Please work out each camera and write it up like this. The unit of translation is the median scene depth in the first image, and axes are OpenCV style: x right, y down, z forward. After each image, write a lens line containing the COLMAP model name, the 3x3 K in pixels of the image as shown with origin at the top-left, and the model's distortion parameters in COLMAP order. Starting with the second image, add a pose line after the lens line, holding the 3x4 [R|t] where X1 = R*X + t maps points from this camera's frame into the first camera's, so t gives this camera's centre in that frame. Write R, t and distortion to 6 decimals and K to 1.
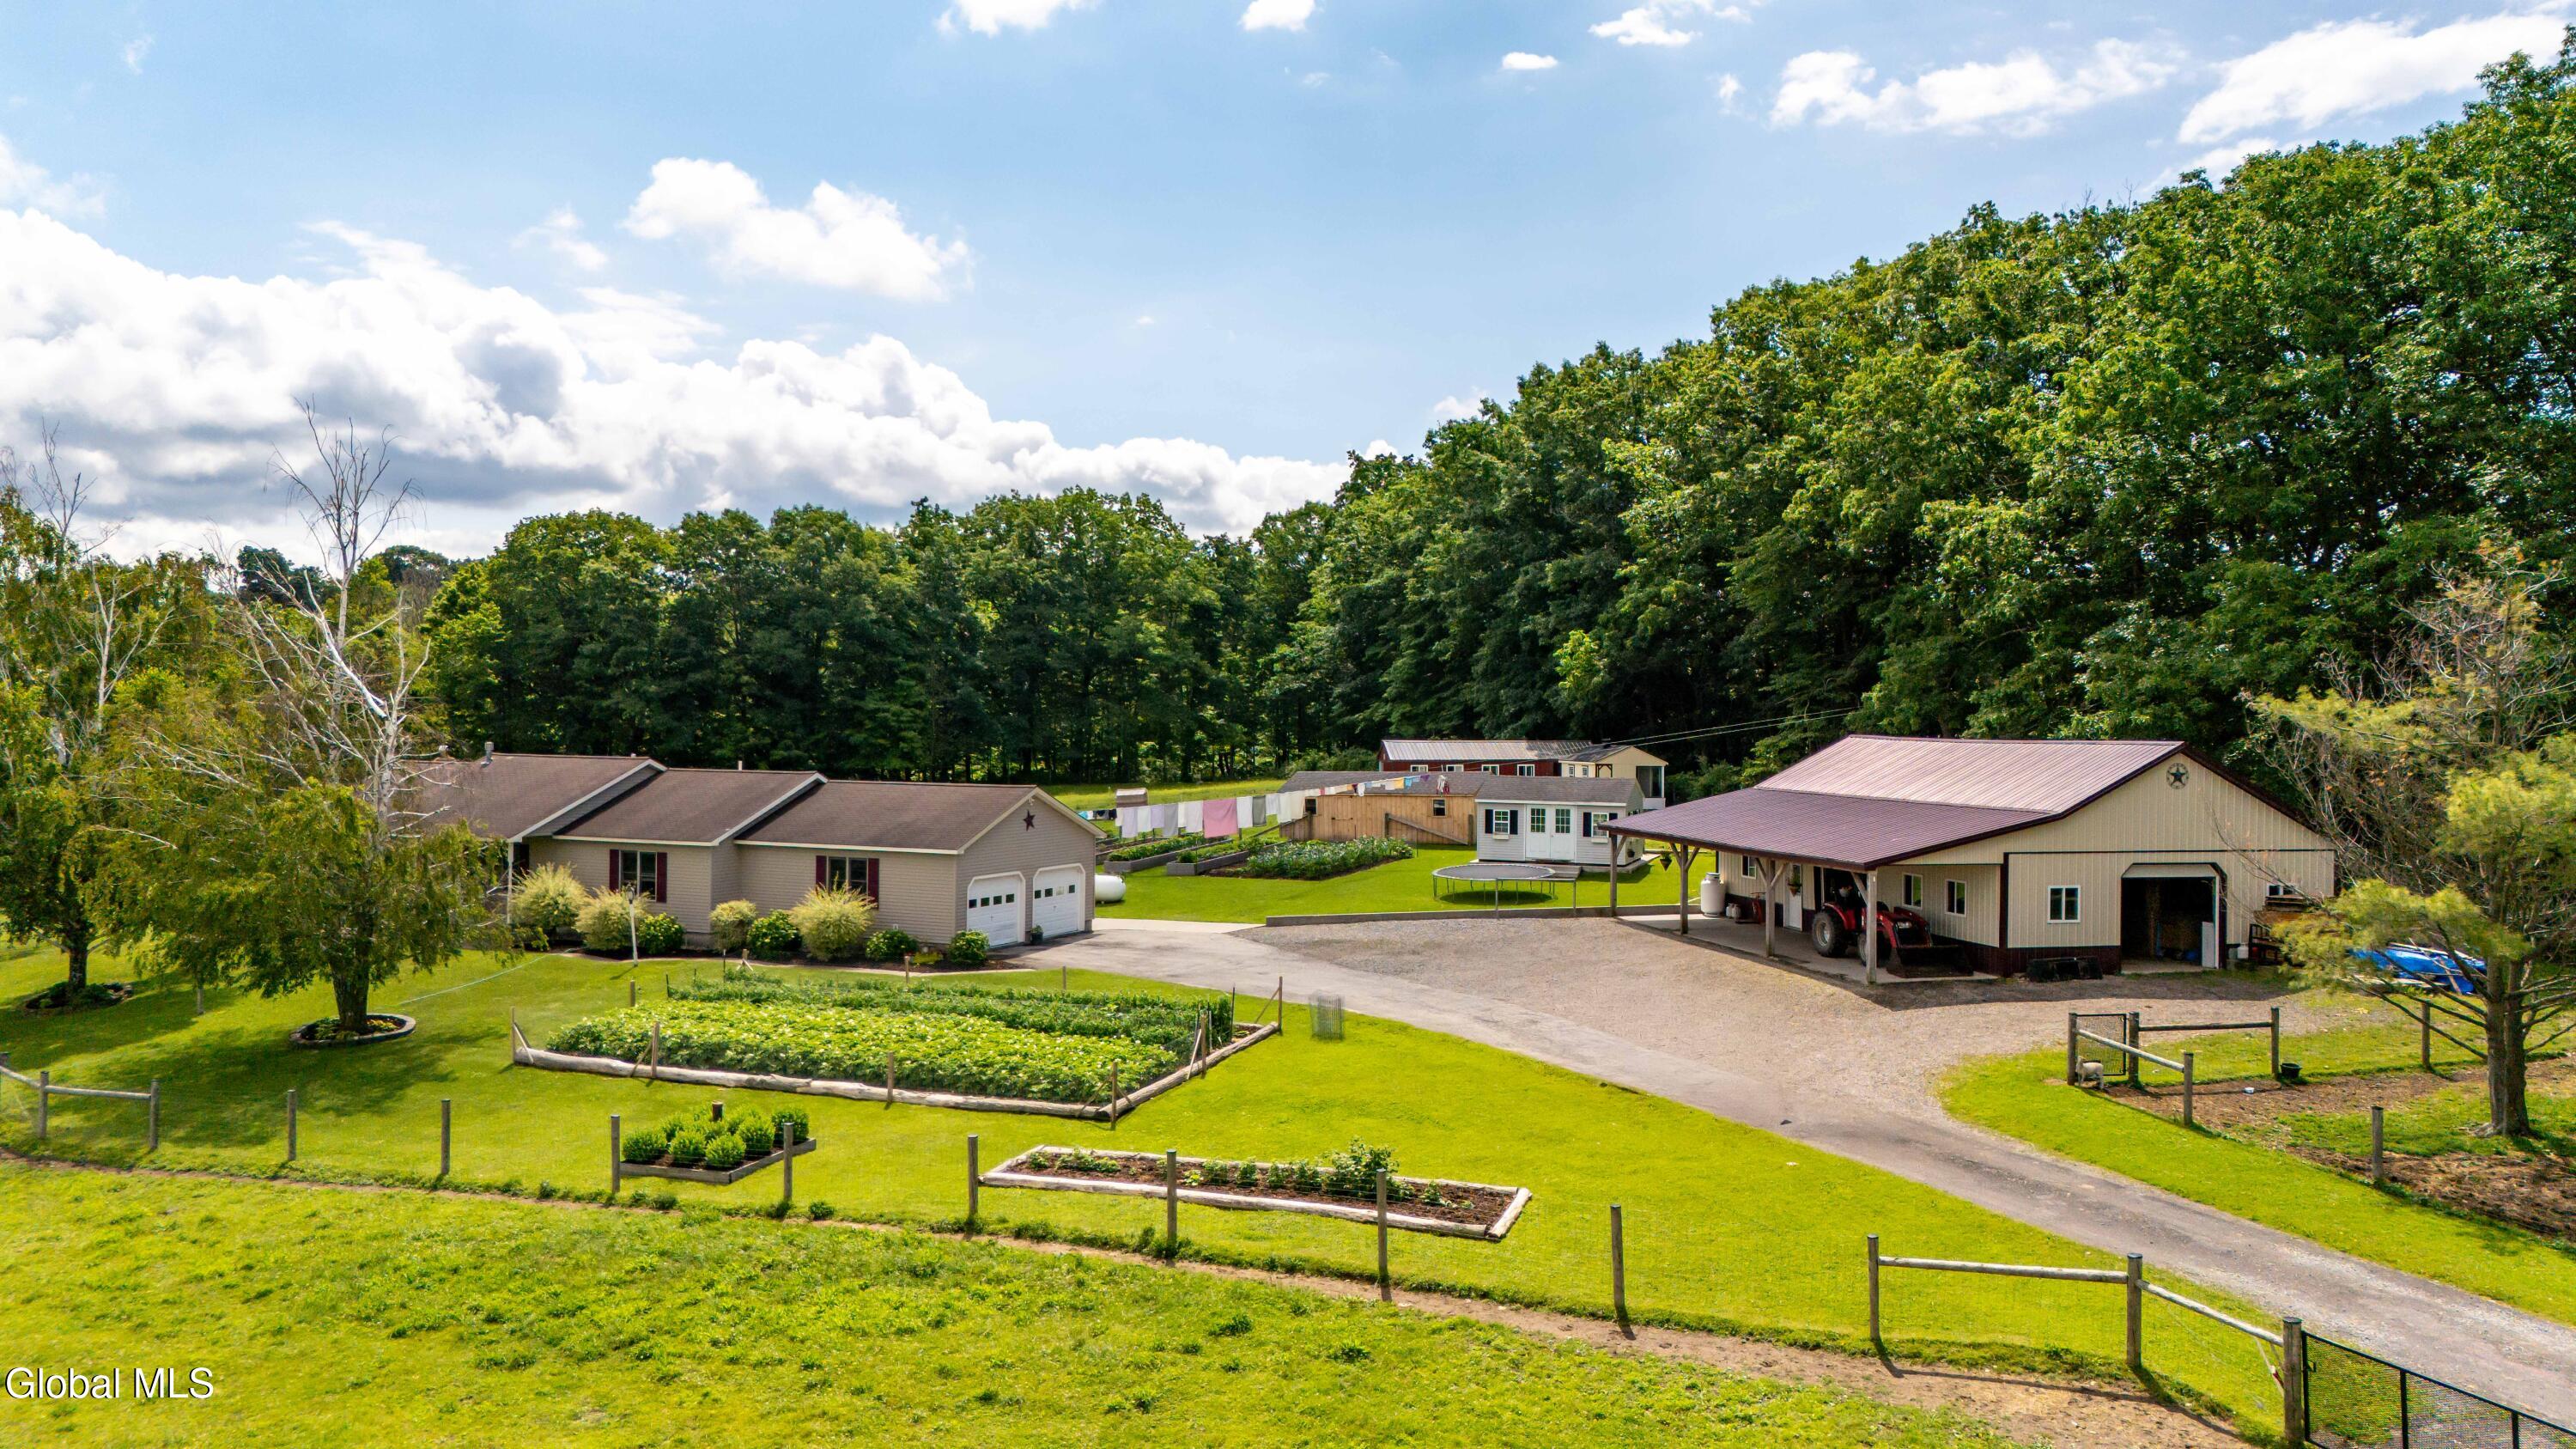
lens RADIAL K [[1887.5, 0, 1291.2], [0, 1887.5, 711.7], [0, 0, 1]] dist [0.065440, -0.055863]
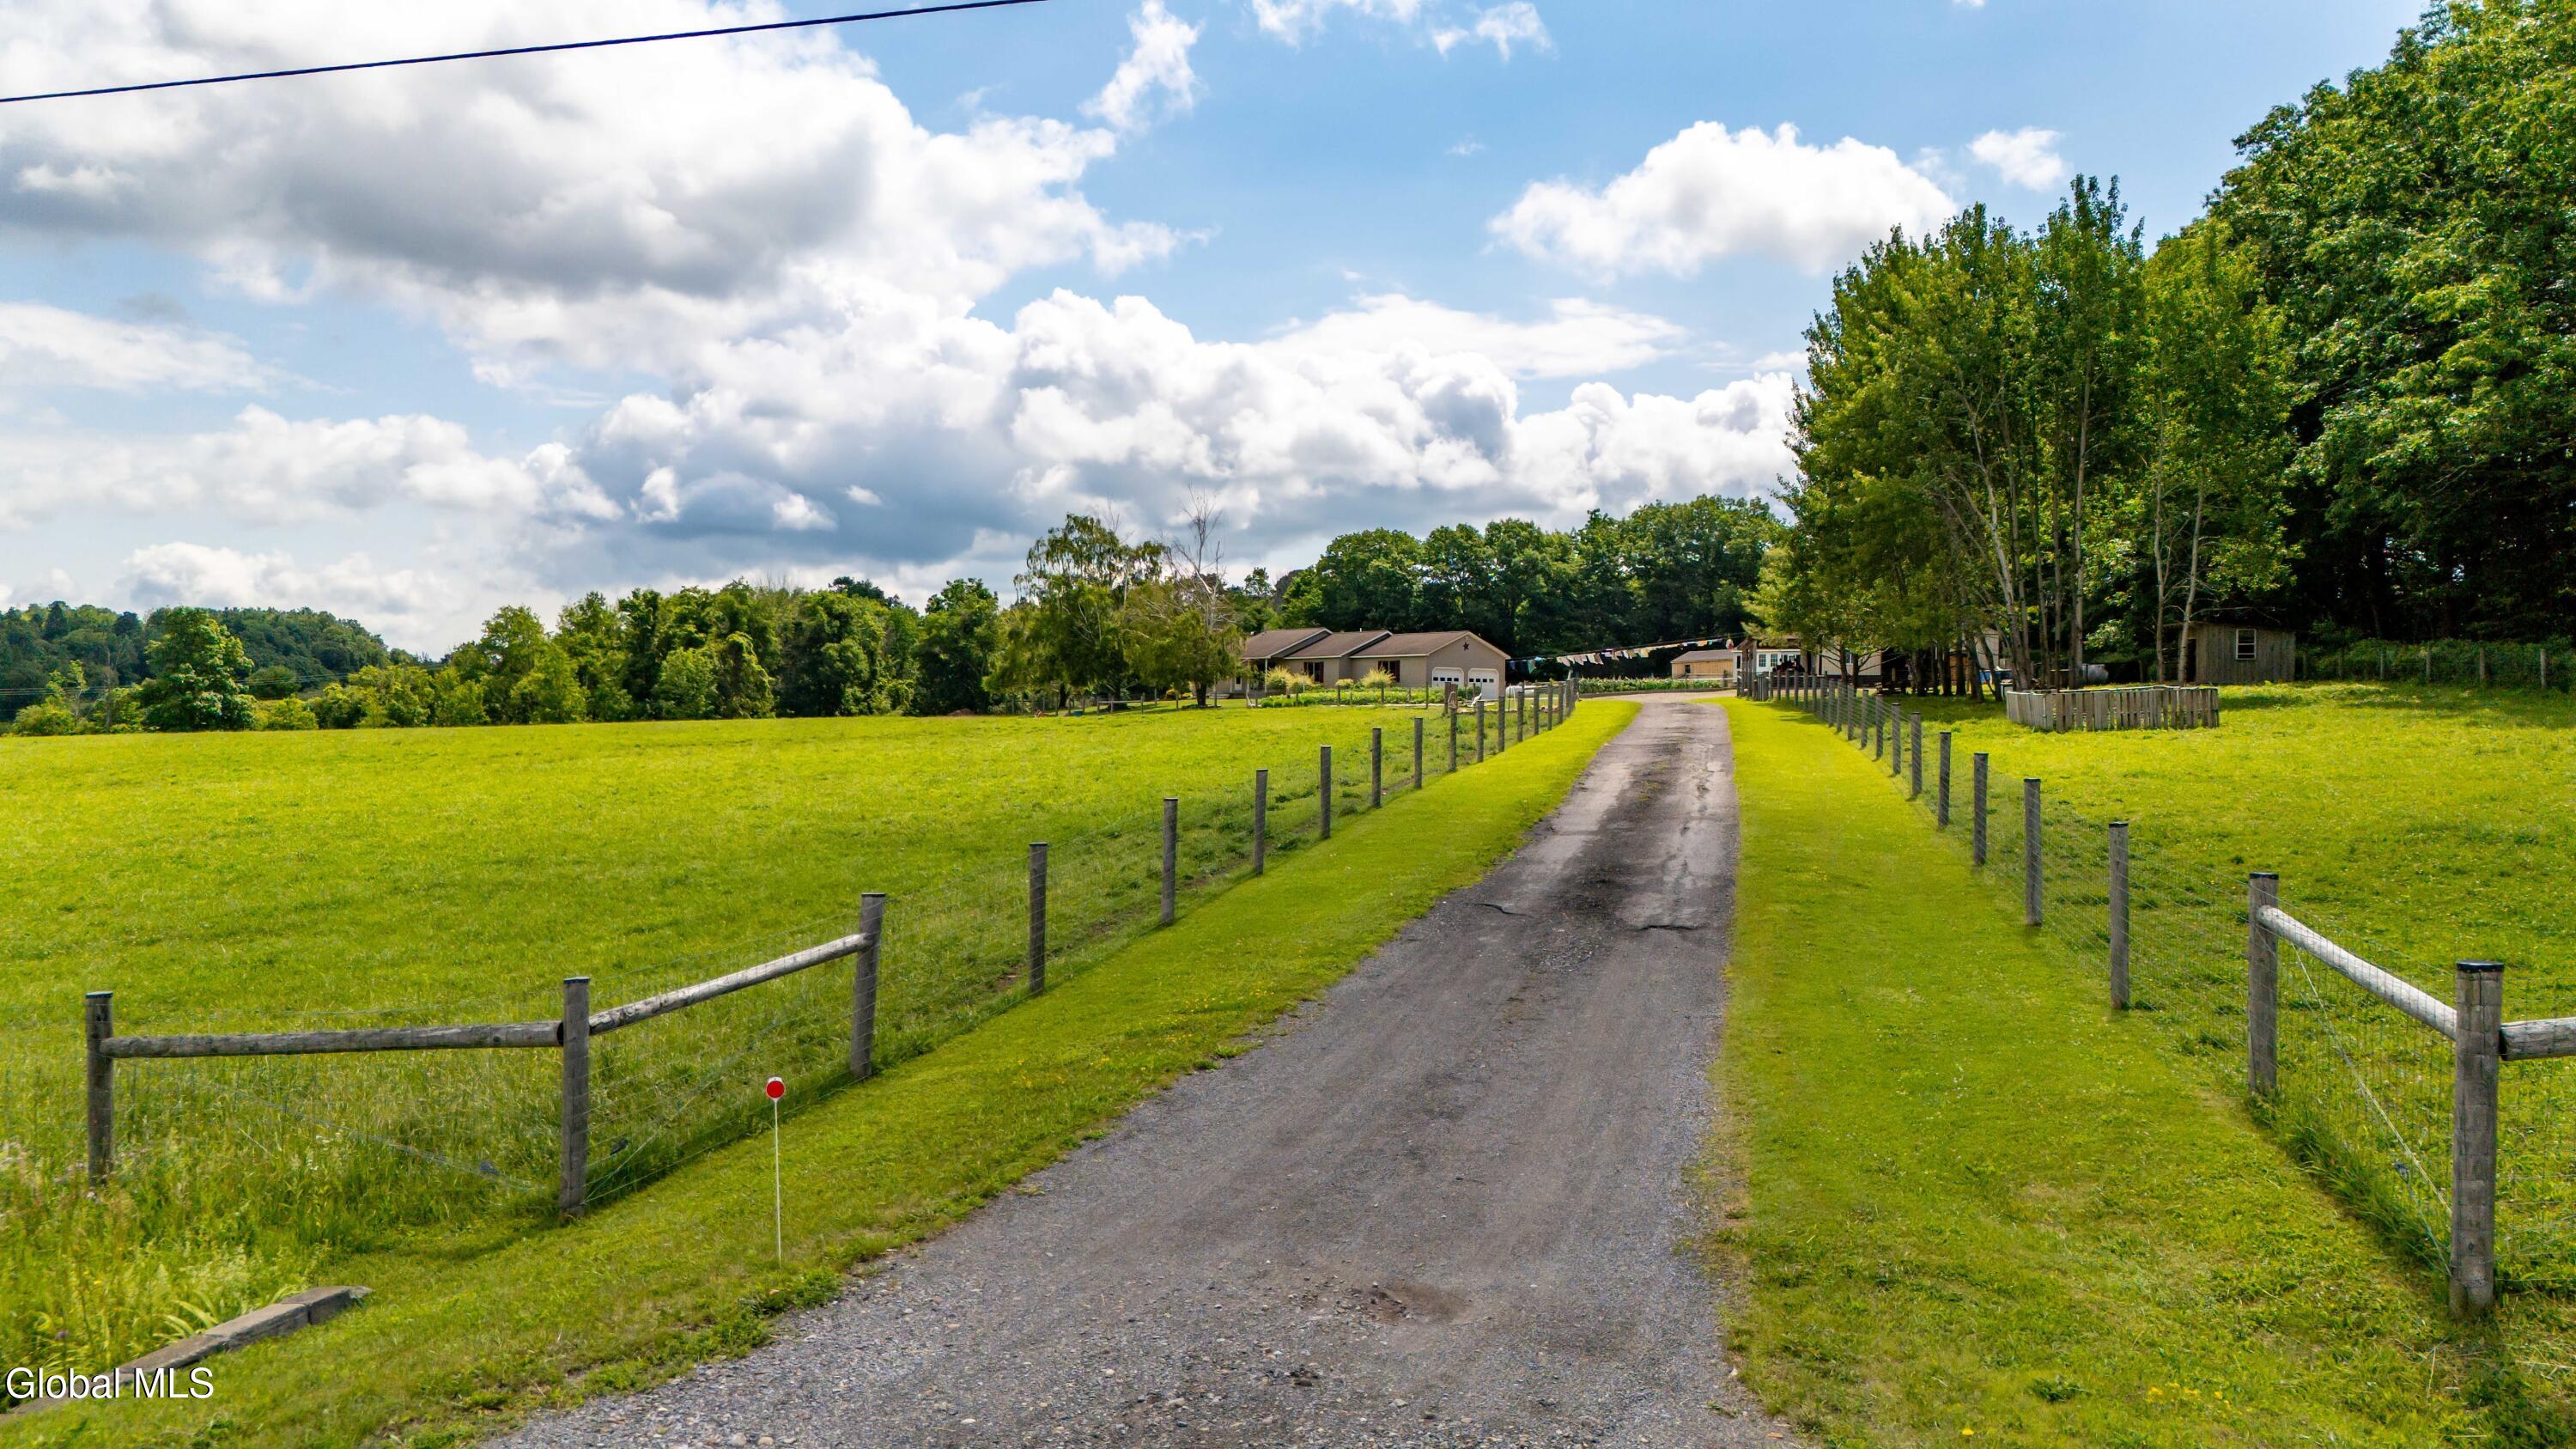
lens RADIAL K [[1887.5, 0, 1289.0], [0, 1887.5, 731.2], [0, 0, 1]] dist [0.065440, -0.055863]
pose [[0.897452, 0.000686, -0.441112, 0.559345], [-0.000766, 1.000000, -0.000003, 0.133690], [0.441112, 0.000340, 0.897452, -0.947362]]
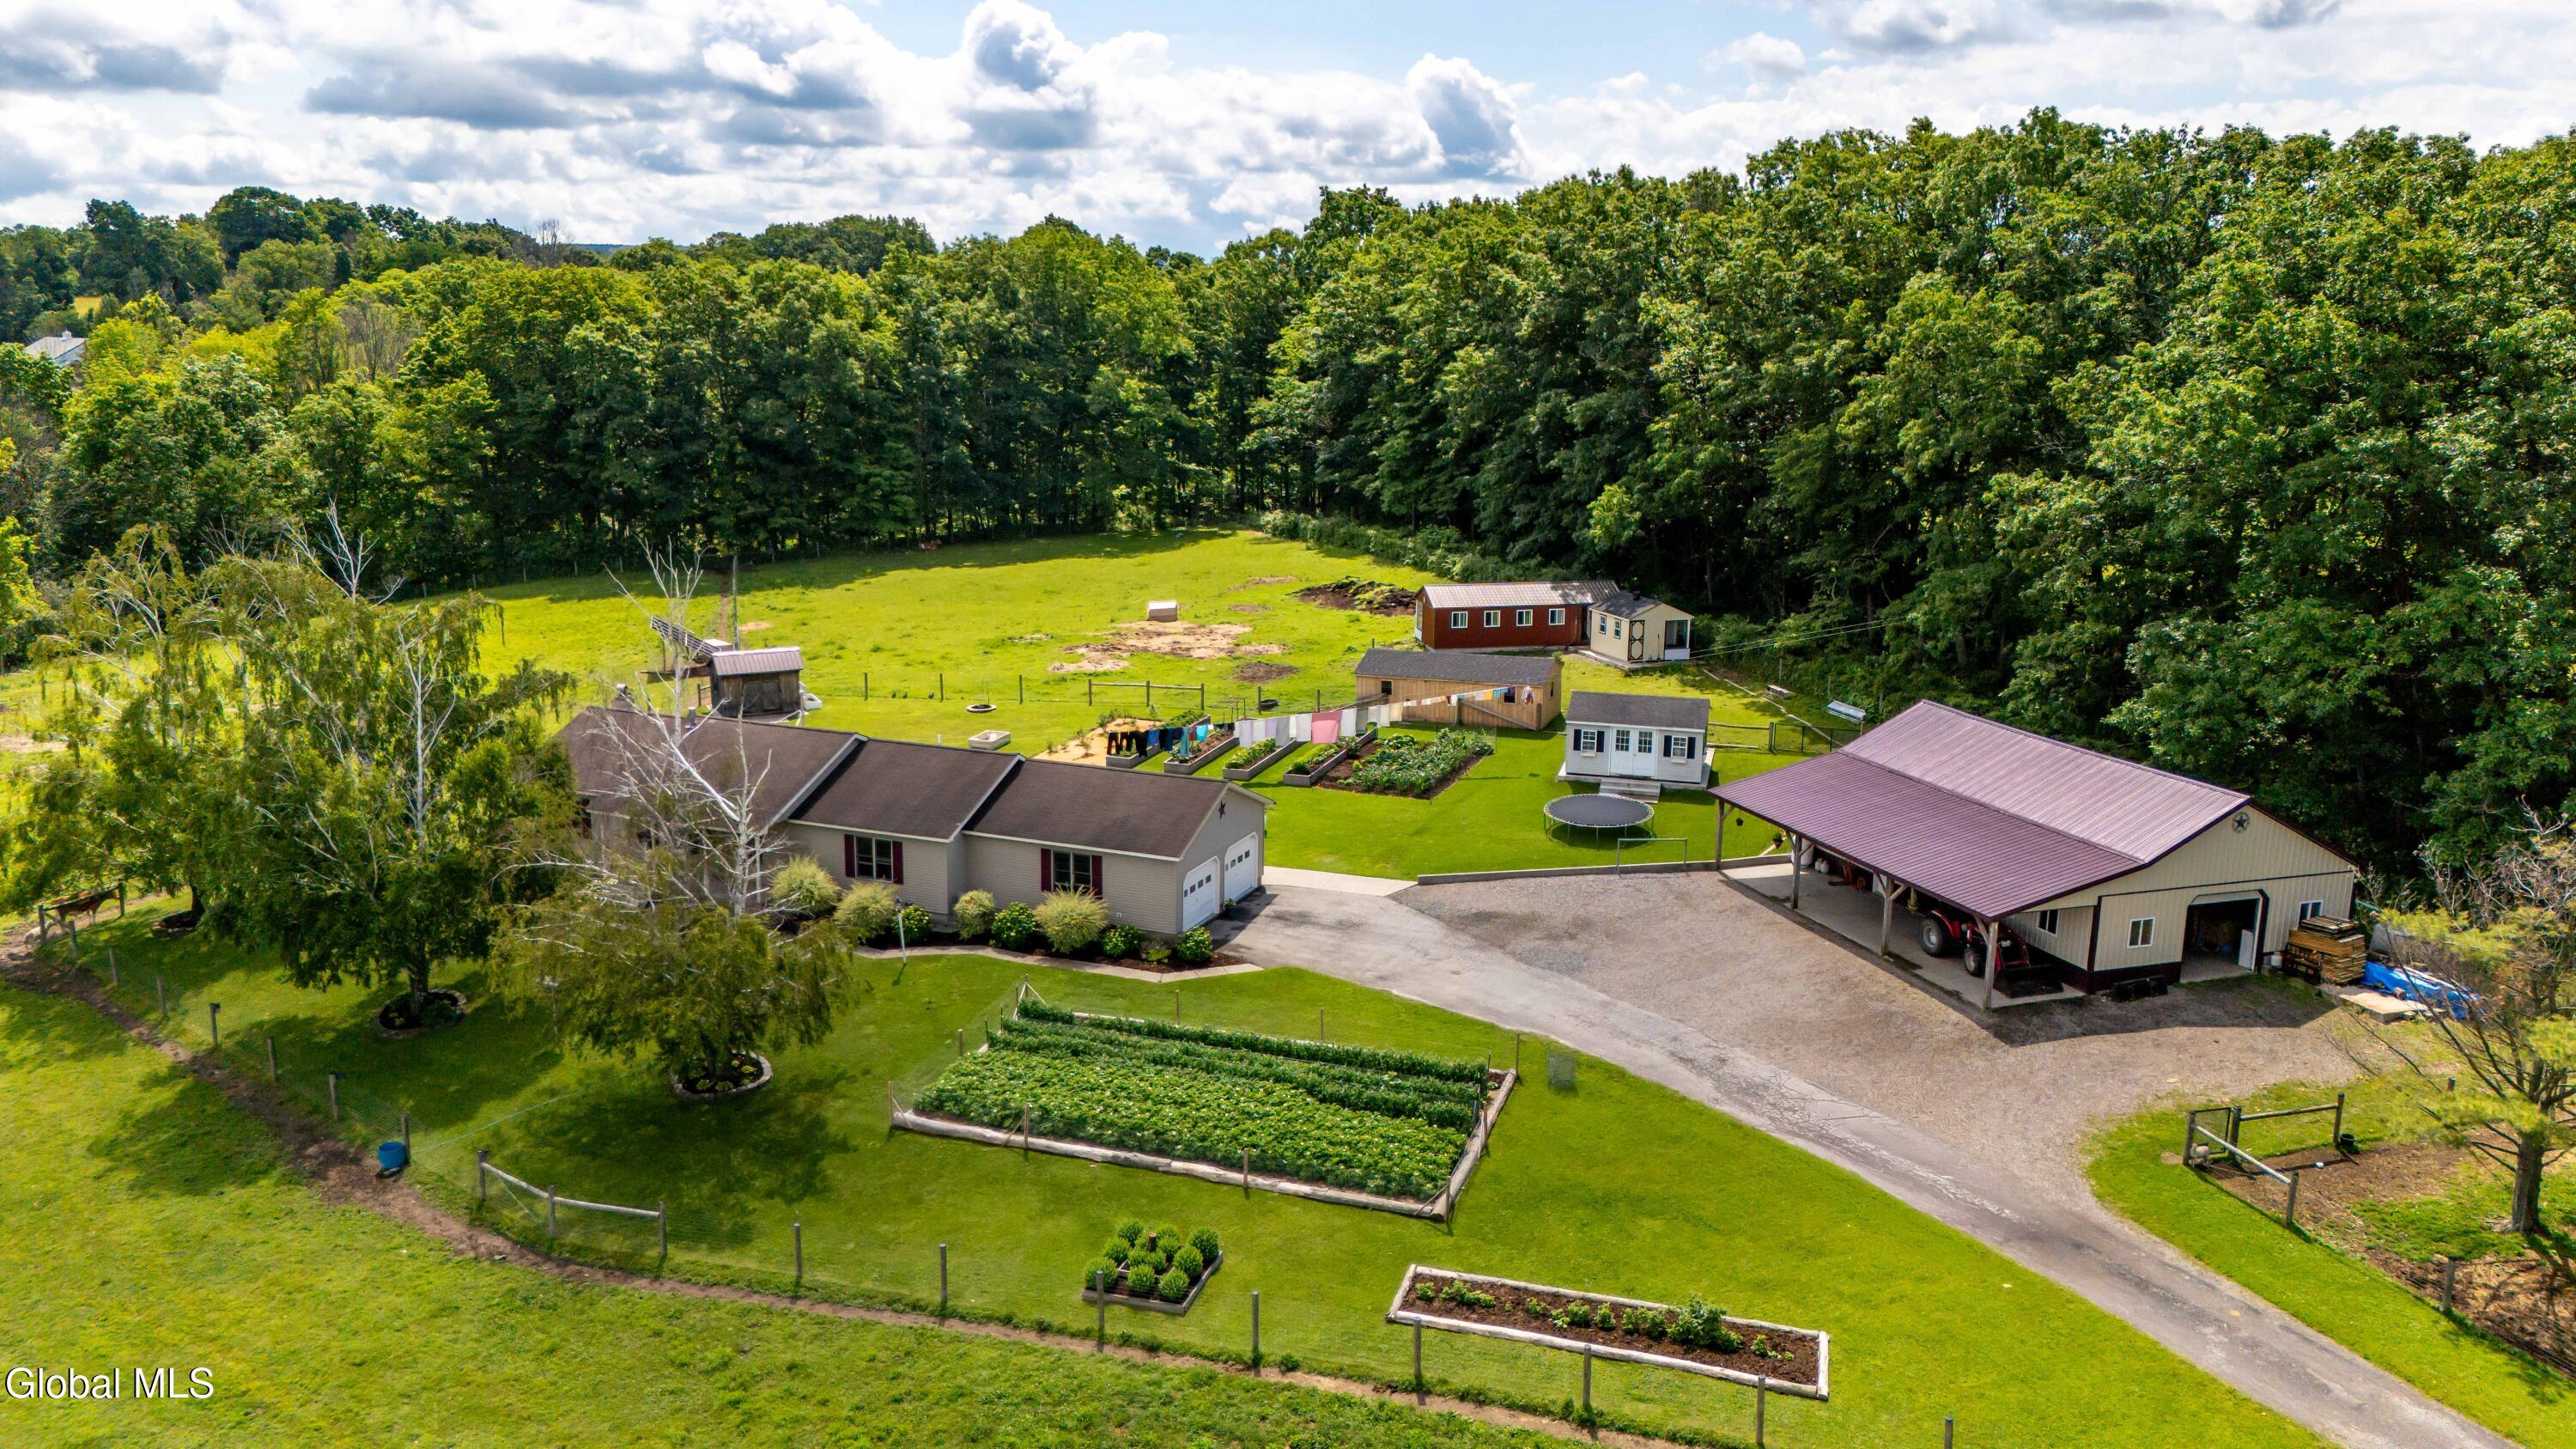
lens RADIAL K [[1887.5, 0, 1293.0], [0, 1887.5, 729.0], [0, 0, 1]] dist [0.065440, -0.055863]
pose [[0.997456, -0.010726, 0.070471, -0.142266], [-0.004656, 0.976700, 0.214561, -0.187866], [-0.071130, -0.214343, 0.974165, -0.073338]]
